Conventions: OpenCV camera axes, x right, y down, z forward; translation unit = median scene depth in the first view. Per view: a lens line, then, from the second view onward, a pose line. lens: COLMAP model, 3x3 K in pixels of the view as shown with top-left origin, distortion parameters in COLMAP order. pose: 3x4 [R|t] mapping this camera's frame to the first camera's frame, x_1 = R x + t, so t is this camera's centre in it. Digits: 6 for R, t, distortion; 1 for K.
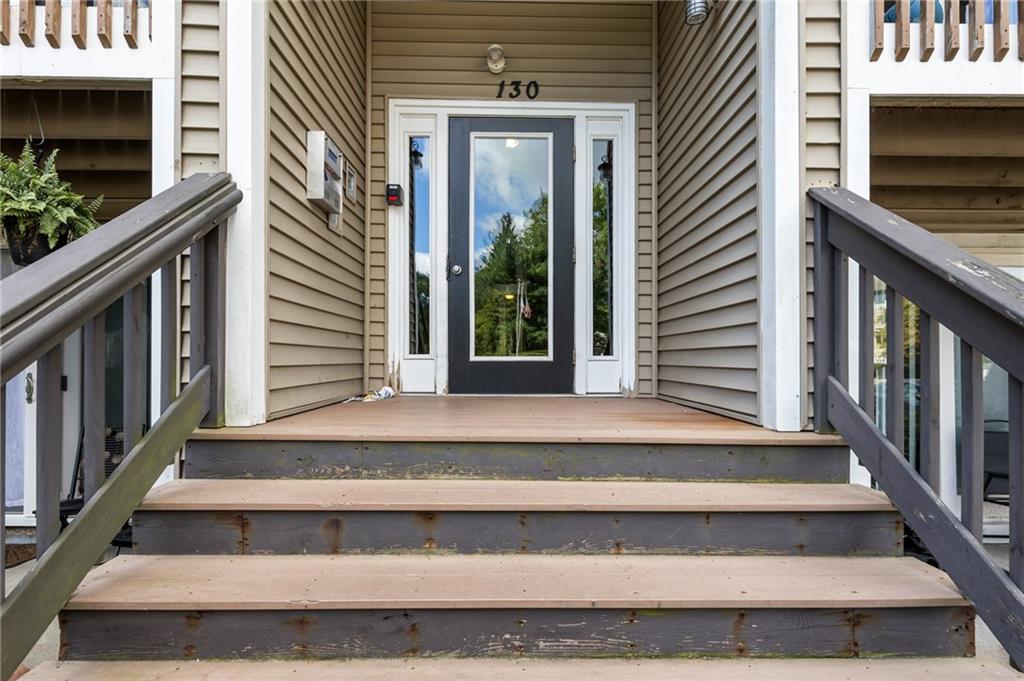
lens RADIAL K [[465.0, 0, 512.0], [0, 465.0, 340.5], [0, 0, 1]] dist [-0.000375, -0.000045]
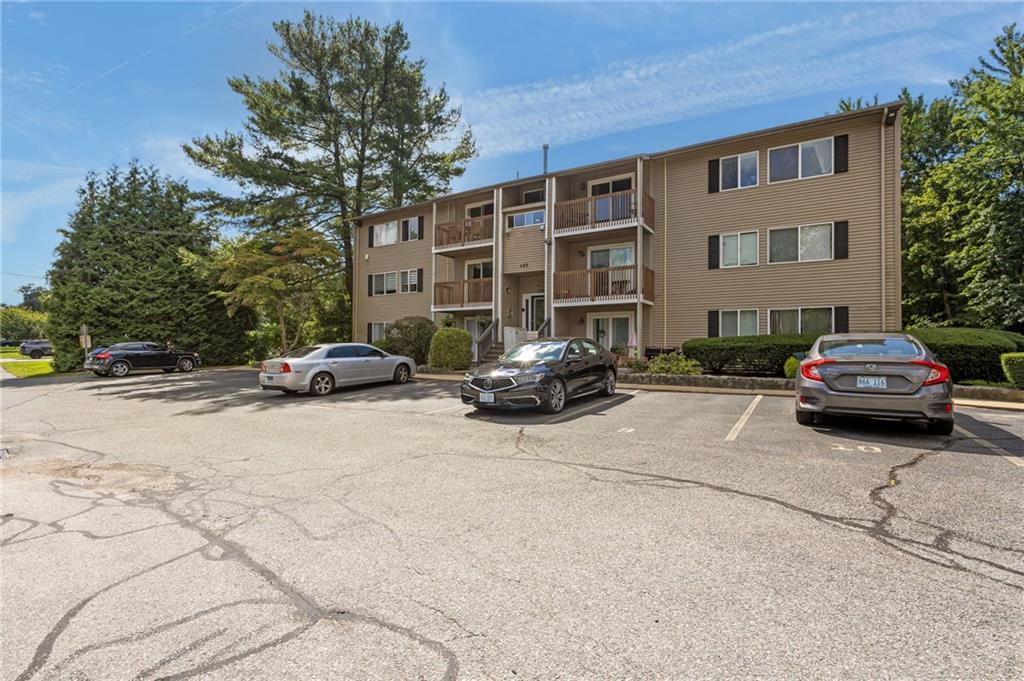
lens RADIAL K [[465.0, 0, 512.0], [0, 465.0, 340.5], [0, 0, 1]] dist [-0.000375, -0.000045]
pose [[0.838018, -0.000791, -0.545642, 5.240917], [0.001203, 0.999999, 0.000397, 0.159425], [0.545642, -0.000989, 0.838018, -7.438375]]
